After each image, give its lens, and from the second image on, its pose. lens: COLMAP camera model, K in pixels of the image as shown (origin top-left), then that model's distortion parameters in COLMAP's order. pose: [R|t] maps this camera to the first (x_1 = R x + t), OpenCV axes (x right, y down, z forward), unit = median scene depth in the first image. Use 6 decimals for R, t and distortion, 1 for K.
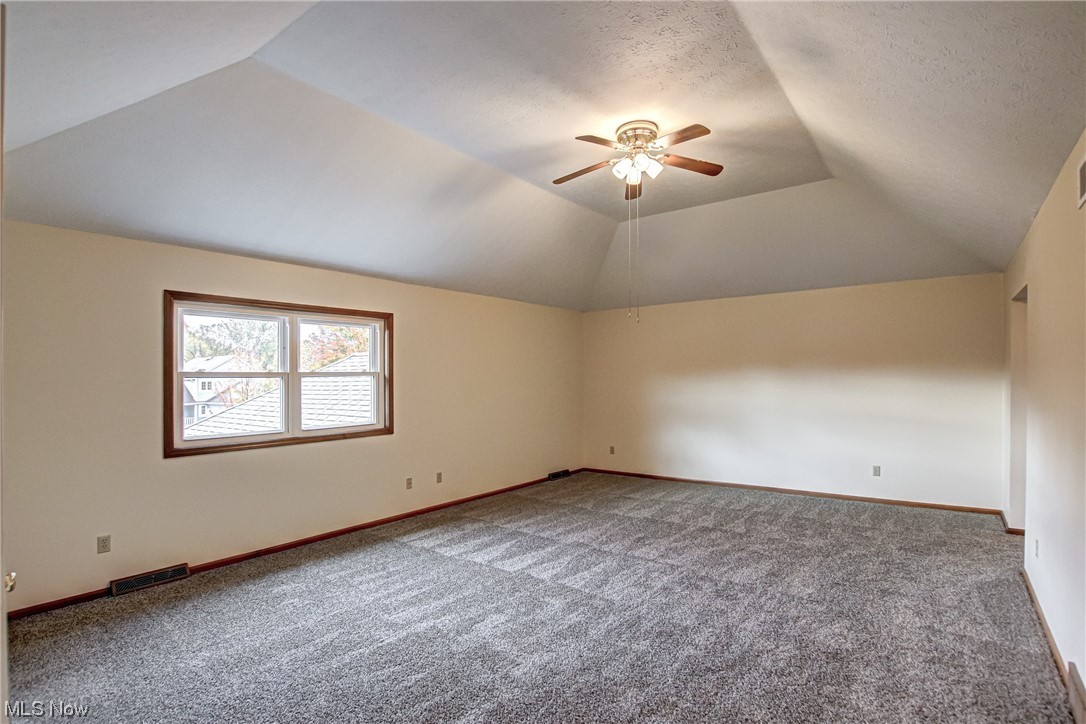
lens RADIAL K [[545.9, 0, 544.2], [0, 545.9, 382.0], [0, 0, 1]] dist [-0.023320, 0.000073]
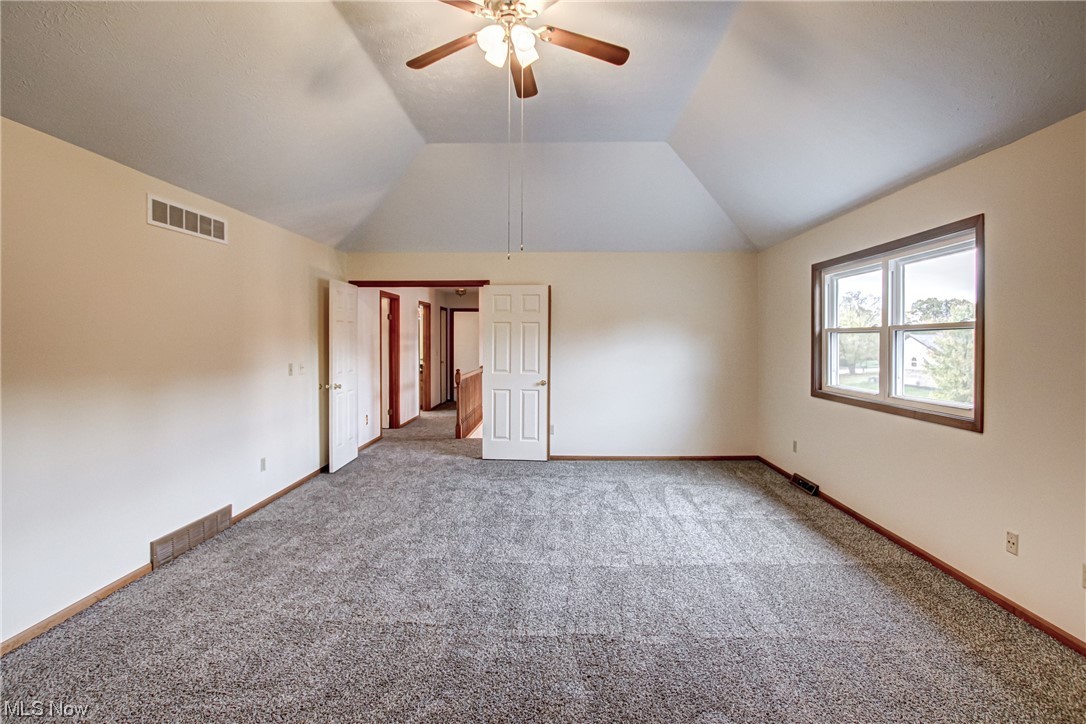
lens RADIAL K [[565.8, 0, 544.6], [0, 565.8, 332.3], [0, 0, 1]] dist [-0.027191, -0.000399]
pose [[-0.816615, -0.001405, -0.577182, 0.484887], [-0.001311, 0.999999, -0.000579, -0.007832], [0.577182, 0.000284, -0.816616, 1.423057]]
